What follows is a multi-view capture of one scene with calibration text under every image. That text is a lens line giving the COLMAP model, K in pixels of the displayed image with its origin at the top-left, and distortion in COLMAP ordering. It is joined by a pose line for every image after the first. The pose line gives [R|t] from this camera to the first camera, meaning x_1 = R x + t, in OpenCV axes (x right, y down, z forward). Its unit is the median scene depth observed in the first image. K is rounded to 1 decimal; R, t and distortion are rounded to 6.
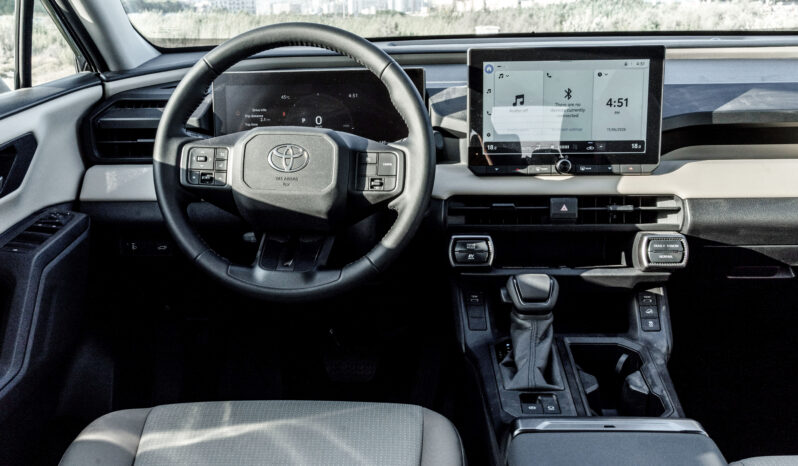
lens RADIAL K [[821.6, 0, 392.5], [0, 821.6, 237.1], [0, 0, 1]] dist [-0.004923, 0.000000]
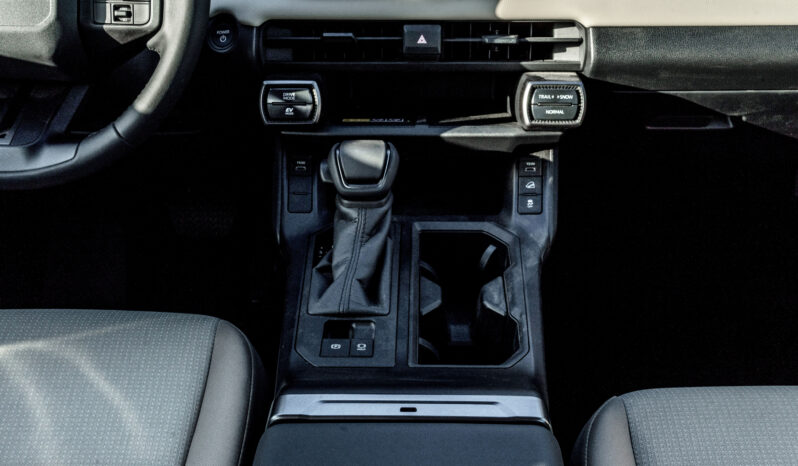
lens RADIAL K [[821.6, 0, 408.1], [0, 821.6, 233.8], [0, 0, 1]] dist [-0.004923, 0.000000]
pose [[0.998970, -0.013267, 0.043393, 0.173546], [0.001390, 0.964800, 0.262981, -0.064191], [-0.045354, -0.262650, 0.963825, 0.283898]]
